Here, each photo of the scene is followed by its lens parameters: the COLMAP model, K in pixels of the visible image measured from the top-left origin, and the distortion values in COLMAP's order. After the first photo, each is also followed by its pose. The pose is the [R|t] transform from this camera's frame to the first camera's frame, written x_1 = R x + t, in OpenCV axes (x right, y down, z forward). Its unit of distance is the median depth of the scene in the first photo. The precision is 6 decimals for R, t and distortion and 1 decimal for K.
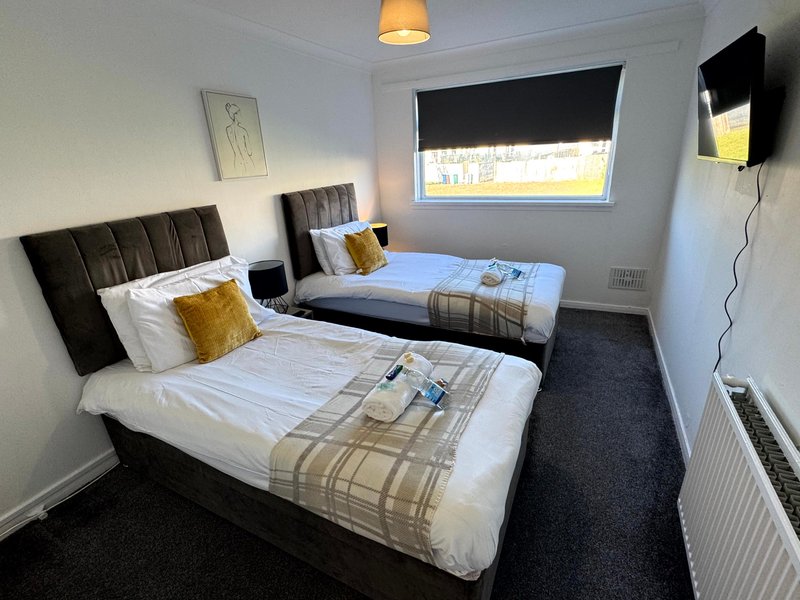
lens RADIAL K [[378.3, 0, 400.0], [0, 378.3, 300.0], [0, 0, 1]] dist [0.001548, 0.000185]
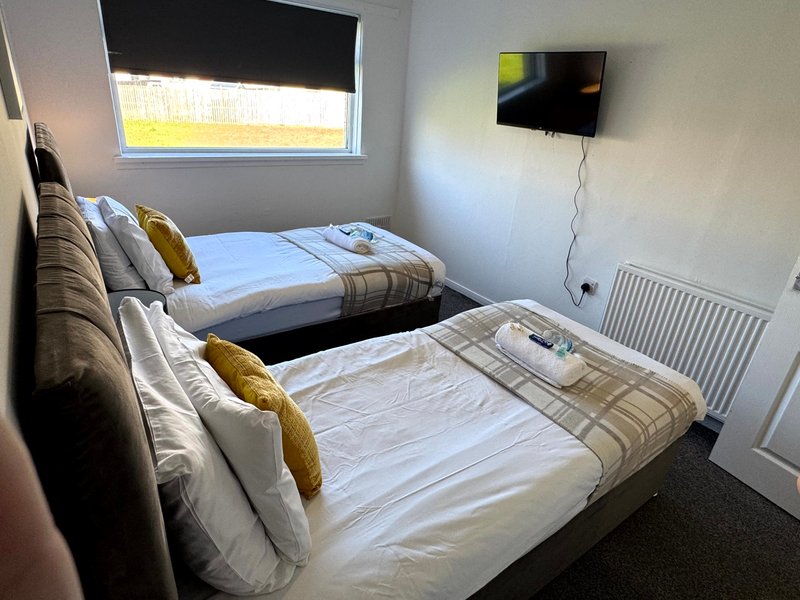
lens RADIAL K [[455.0, 0, 400.0], [0, 455.0, 300.0], [0, 0, 1]] dist [0.000485, 0.000459]
pose [[0.457031, -0.282289, 0.843466, -0.710619], [0.221448, 0.954552, 0.199475, -0.140951], [-0.861442, 0.095617, 0.498773, 0.441441]]
